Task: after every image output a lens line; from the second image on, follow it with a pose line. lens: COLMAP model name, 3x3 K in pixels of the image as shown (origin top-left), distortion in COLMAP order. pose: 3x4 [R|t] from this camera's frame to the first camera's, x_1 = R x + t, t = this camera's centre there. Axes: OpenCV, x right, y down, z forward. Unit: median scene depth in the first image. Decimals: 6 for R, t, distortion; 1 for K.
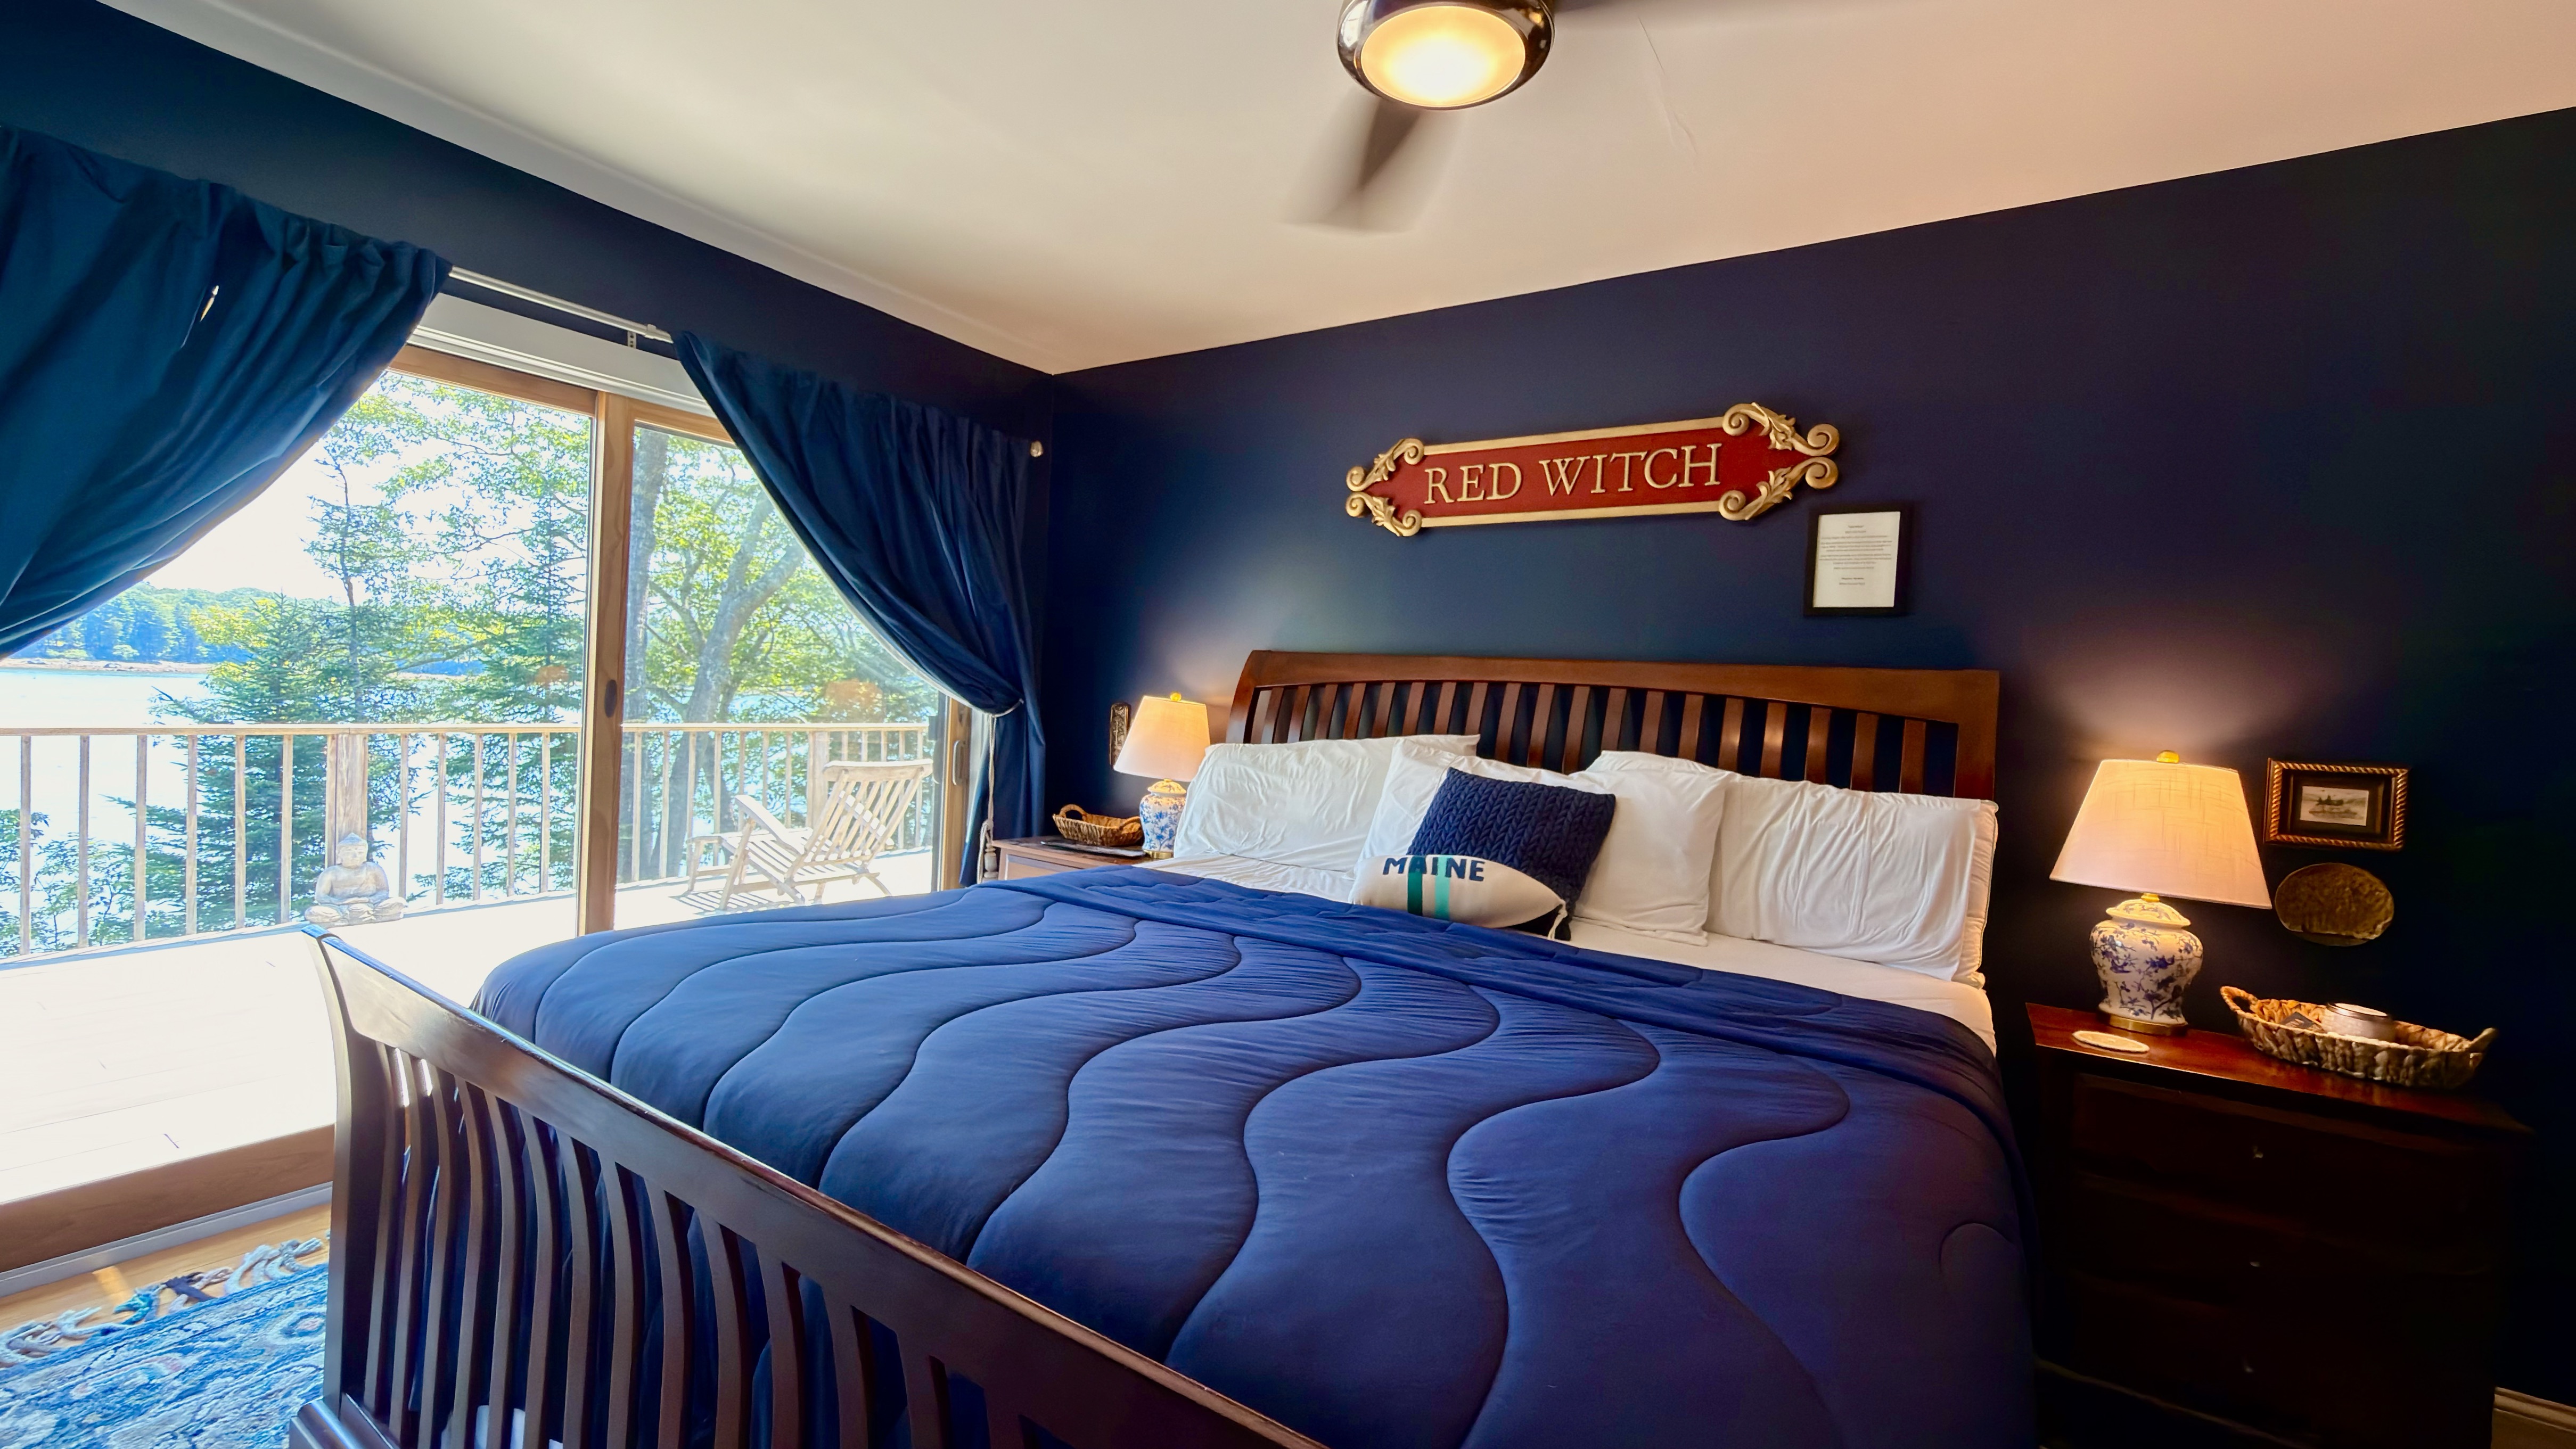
lens RADIAL K [[1034.0, 0, 1295.9], [0, 1034.0, 717.1], [0, 0, 1]] dist [-0.003226, 0.000868]
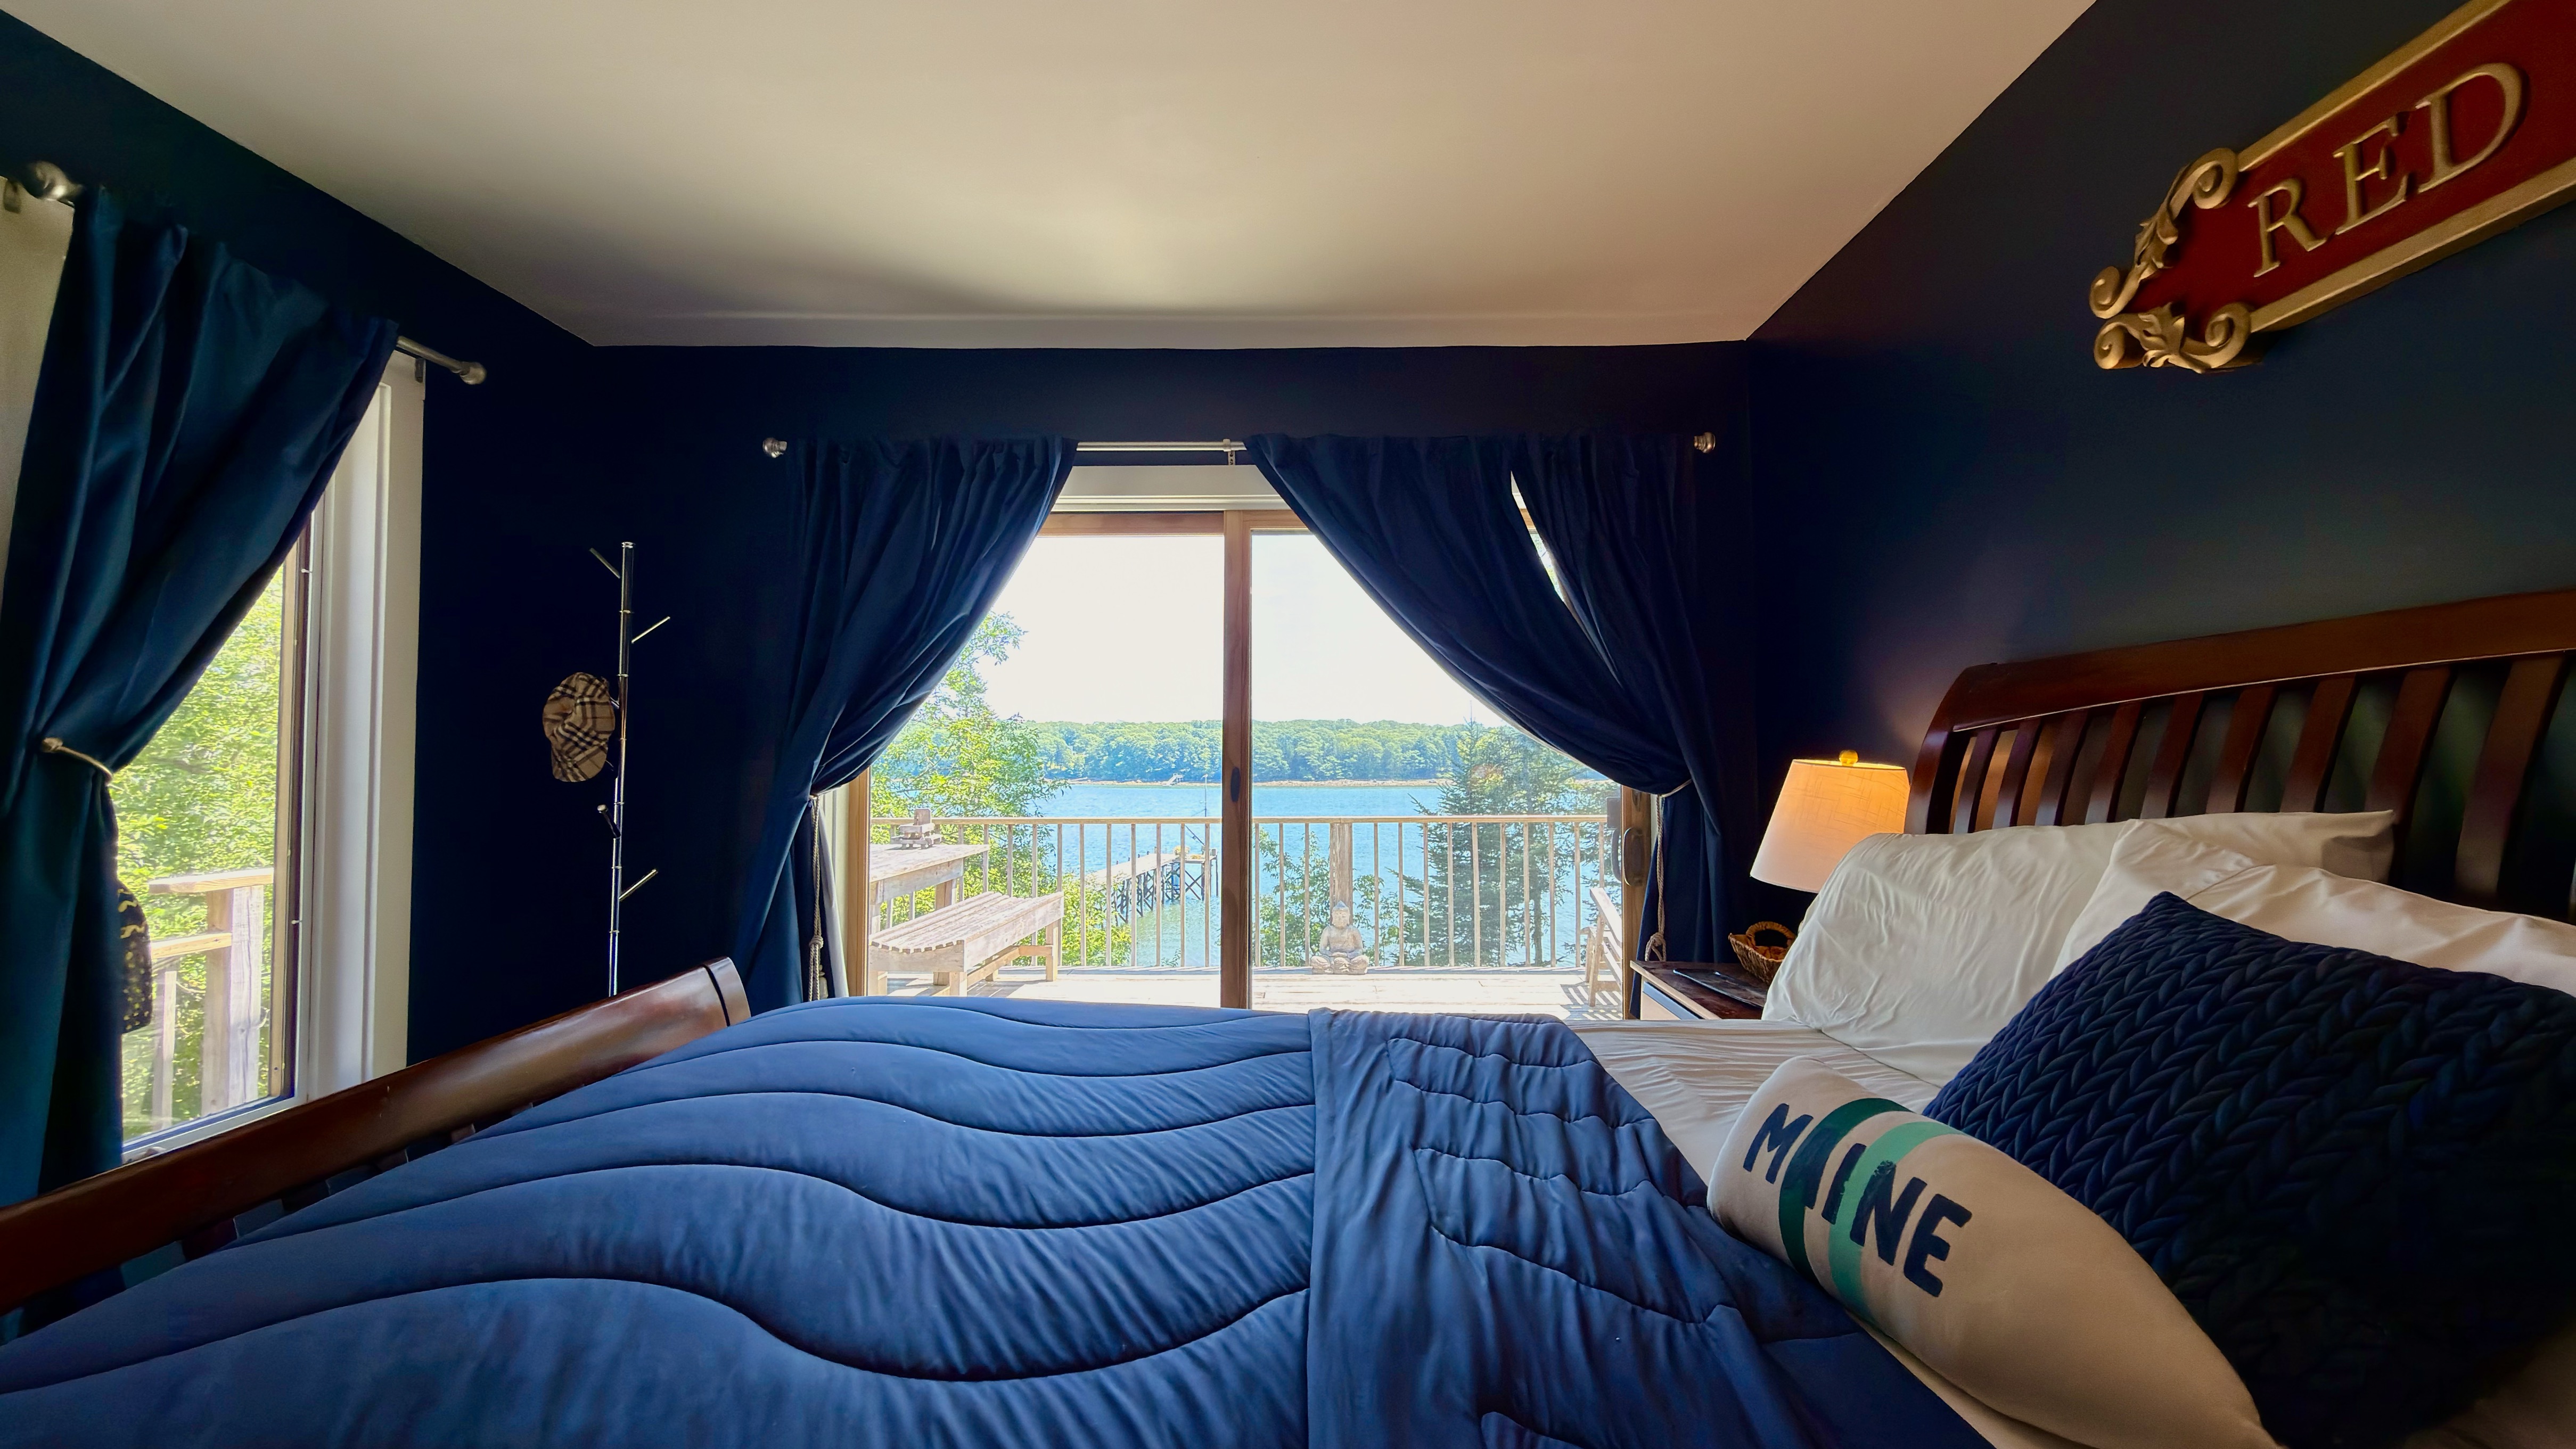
lens RADIAL K [[1034.0, 0, 1301.2], [0, 1034.0, 725.5], [0, 0, 1]] dist [-0.003226, 0.000868]
pose [[0.517163, -0.080937, -0.852051, 0.274300], [0.008863, 0.995972, -0.089228, 0.015032], [0.855841, 0.038594, 0.515797, 0.447586]]
